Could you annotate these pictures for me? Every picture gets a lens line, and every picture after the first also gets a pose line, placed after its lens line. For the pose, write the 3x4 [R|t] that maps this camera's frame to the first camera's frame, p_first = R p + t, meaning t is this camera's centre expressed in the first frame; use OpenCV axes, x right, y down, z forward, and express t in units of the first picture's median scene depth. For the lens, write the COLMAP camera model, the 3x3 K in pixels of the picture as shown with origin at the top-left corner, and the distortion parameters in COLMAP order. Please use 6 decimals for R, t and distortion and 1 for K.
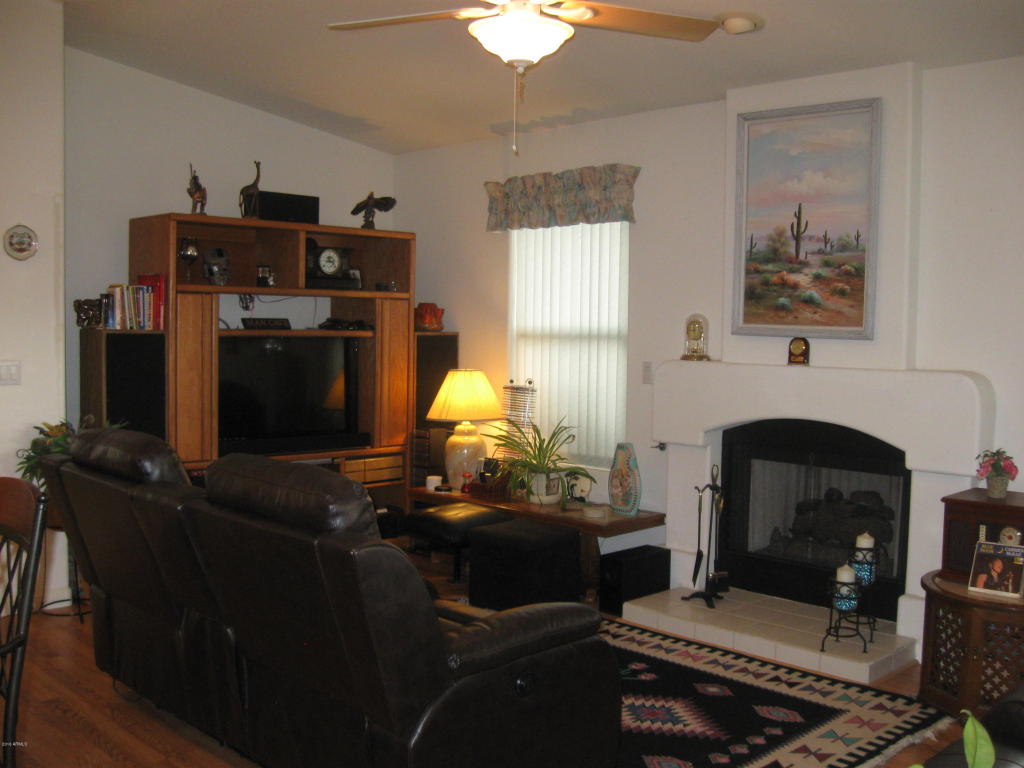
lens RADIAL K [[1035.7, 0, 509.8], [0, 1035.7, 380.1], [0, 0, 1]] dist [-0.112082, 0.000000]
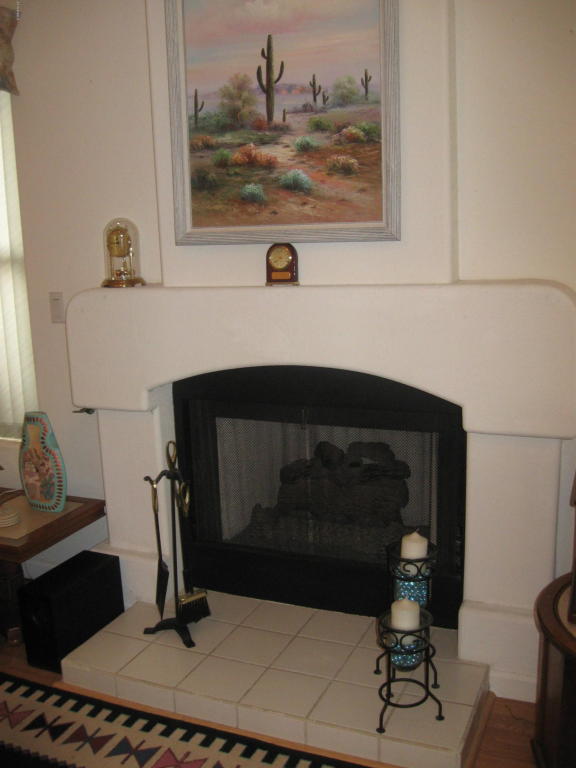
lens RADIAL K [[776.7, 0, 286.1], [0, 776.7, 386.3], [0, 0, 1]] dist [-0.112082, 0.000000]
pose [[0.917569, -0.125938, 0.377102, 0.082047], [0.074499, 0.986167, 0.148069, -0.023405], [-0.390534, -0.107770, 0.914259, 0.514654]]
